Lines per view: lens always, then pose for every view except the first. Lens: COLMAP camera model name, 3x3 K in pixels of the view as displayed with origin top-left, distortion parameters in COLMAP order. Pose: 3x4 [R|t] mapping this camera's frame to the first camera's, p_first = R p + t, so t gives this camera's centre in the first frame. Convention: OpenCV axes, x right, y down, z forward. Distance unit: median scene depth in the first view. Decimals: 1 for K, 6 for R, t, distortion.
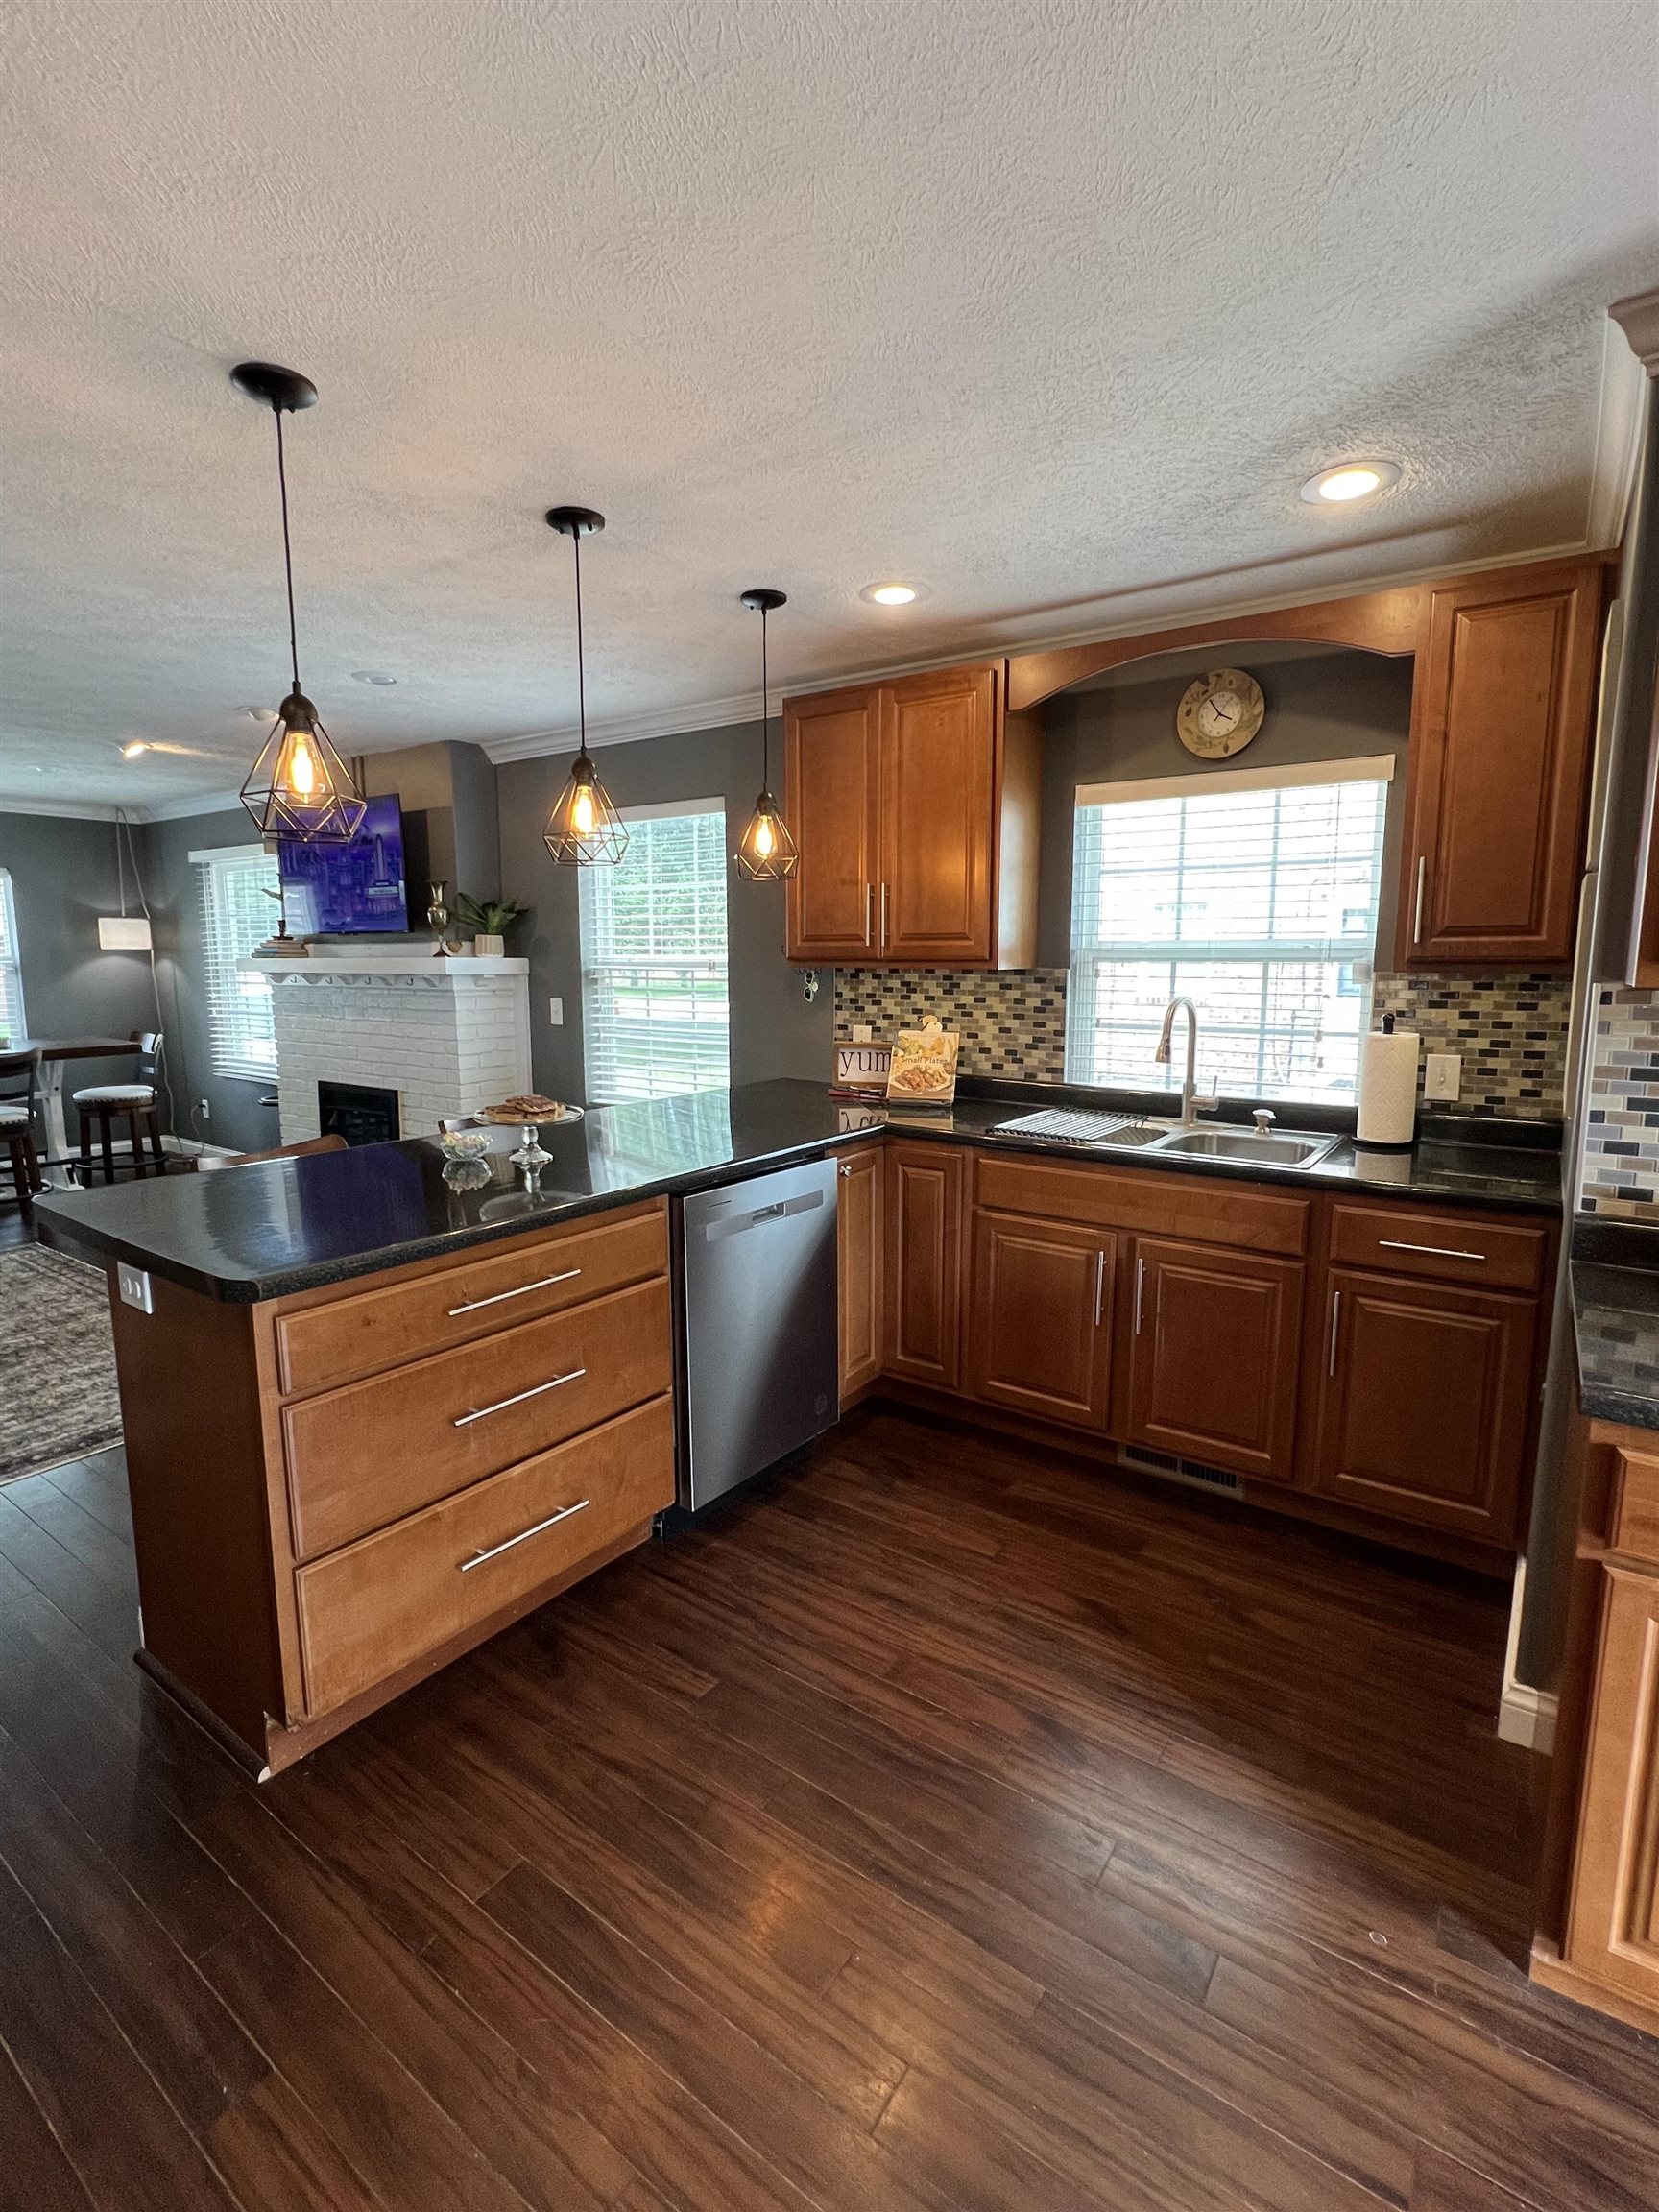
lens RADIAL K [[1010.7, 0, 831.6], [0, 1010.7, 1106.1], [0, 0, 1]] dist [0.001685, 0.000123]
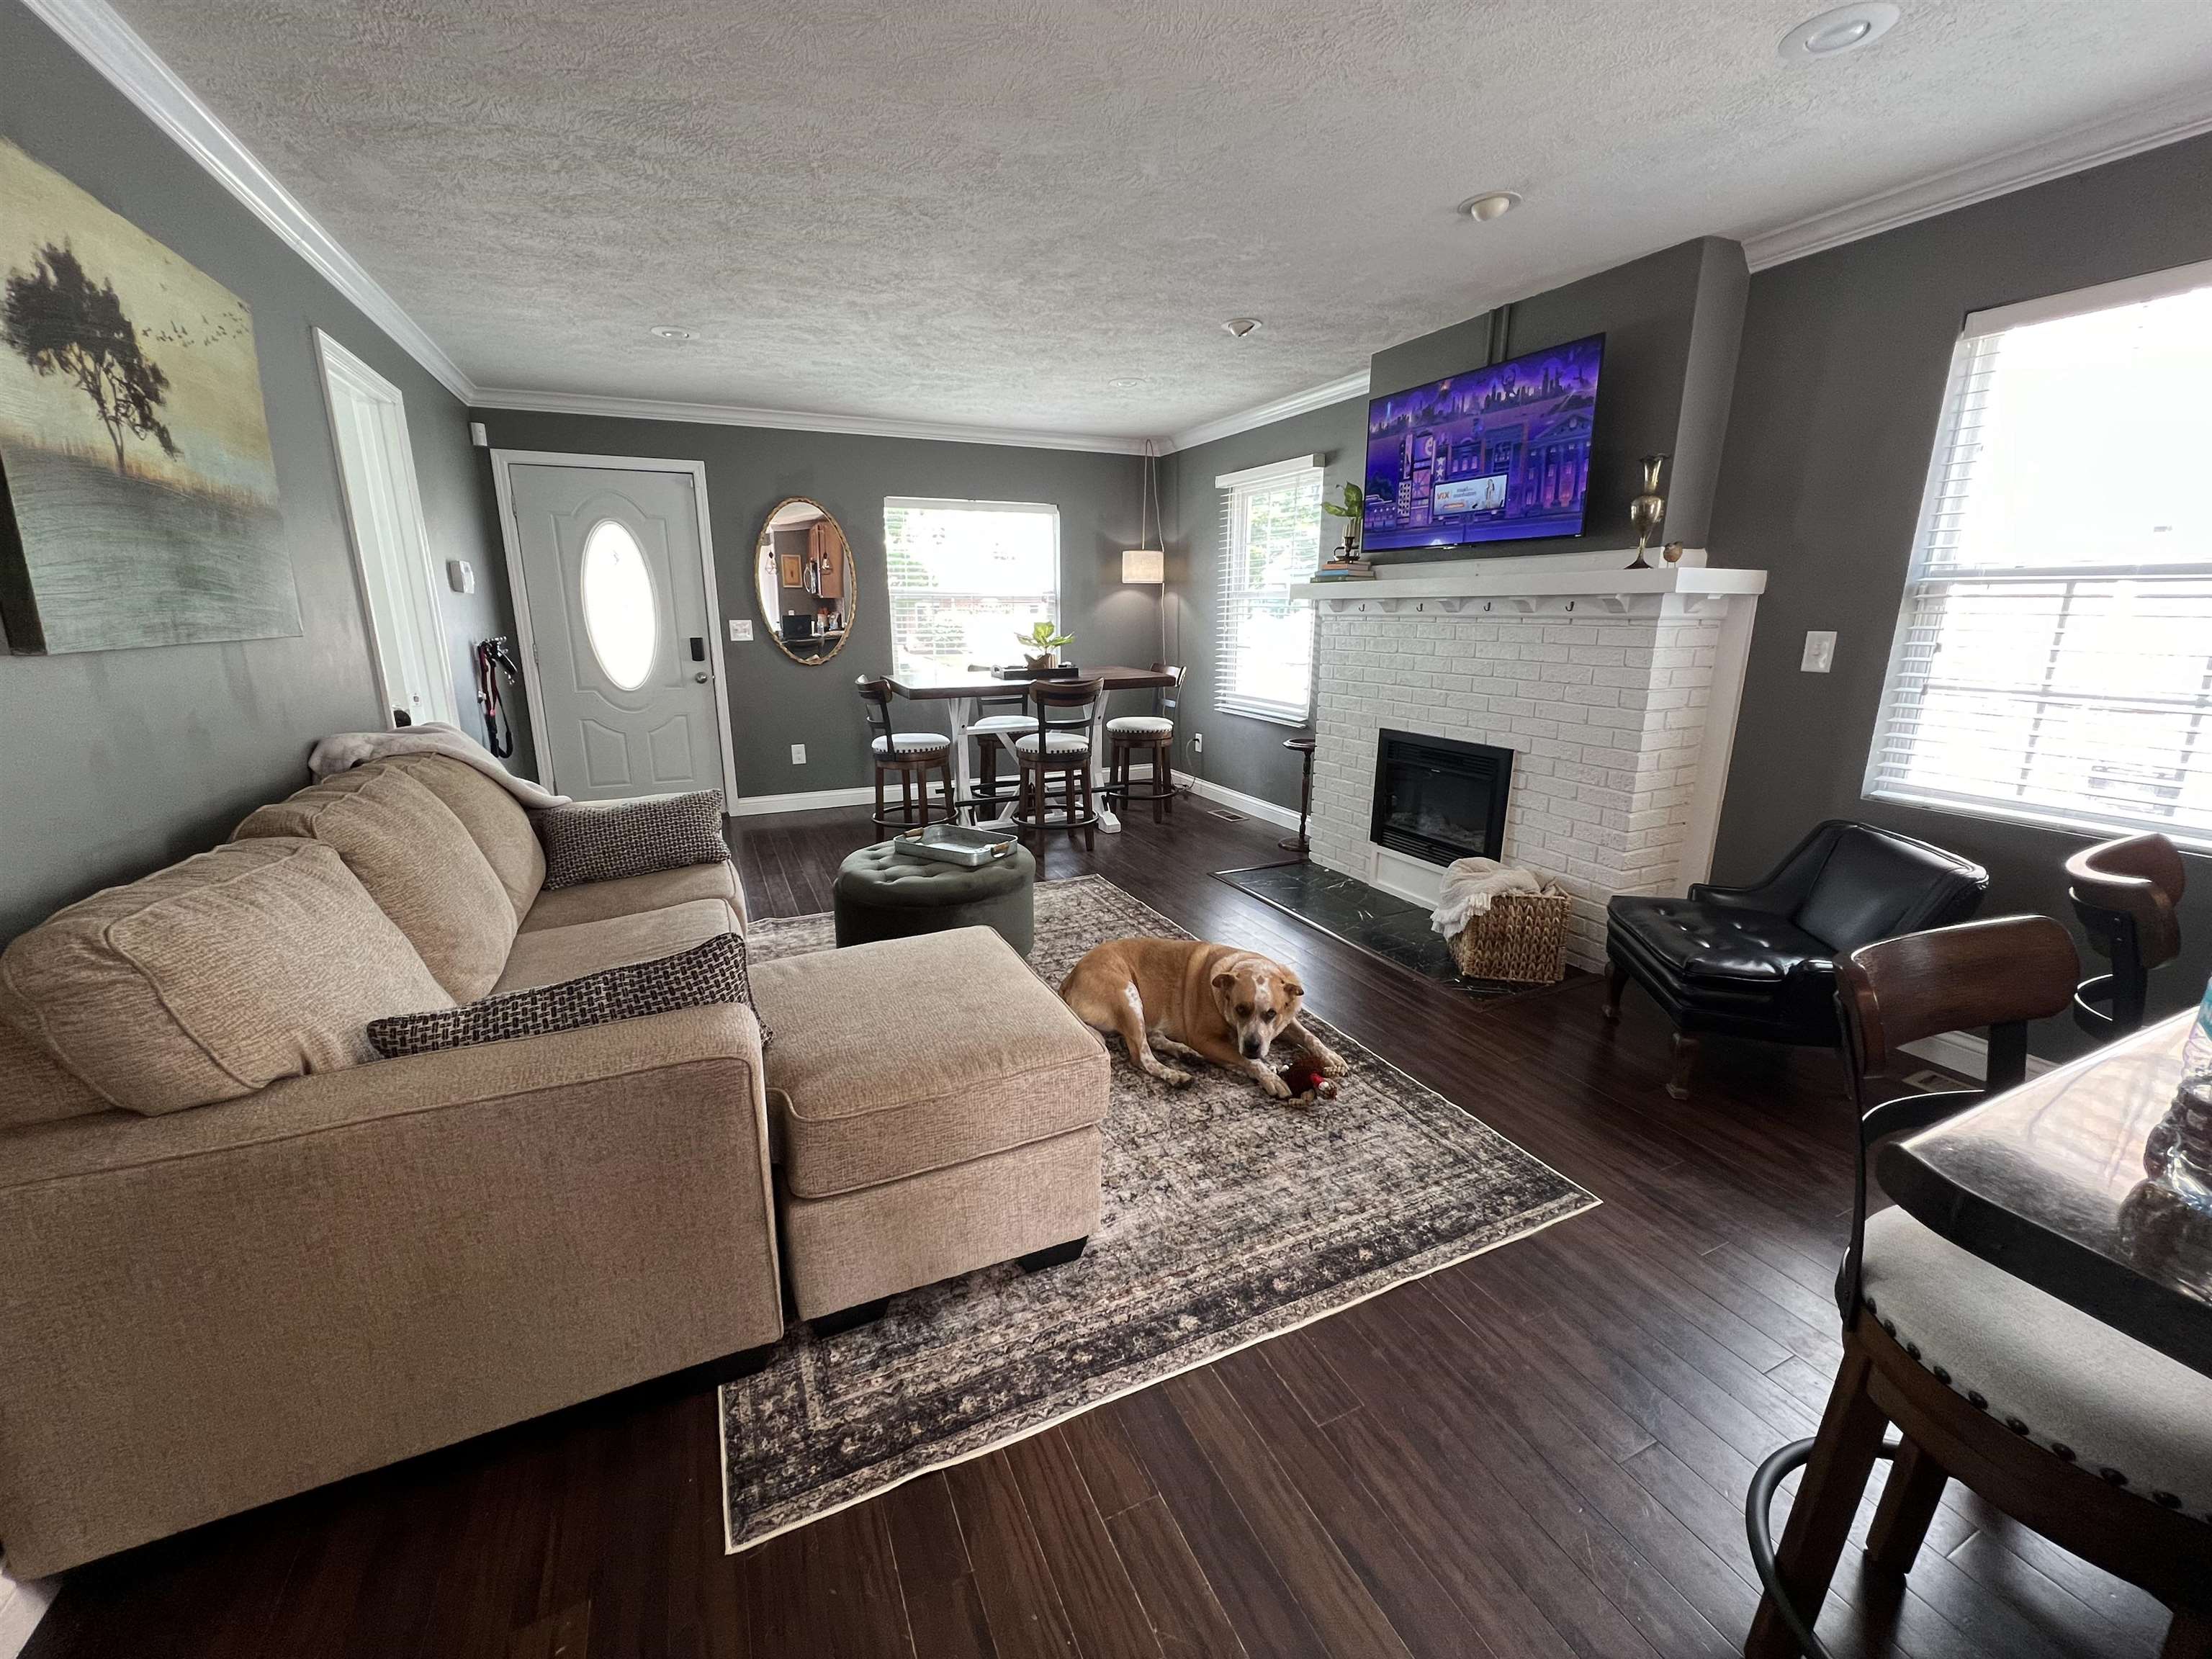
lens RADIAL K [[889.7, 0, 1103.2], [0, 889.7, 830.3], [0, 0, 1]] dist [-0.001318, -0.000018]
pose [[0.864011, 0.121655, -0.488555, -0.289529], [-0.073064, 0.990393, 0.117404, -0.009619], [0.498144, -0.065743, 0.864599, 0.201347]]
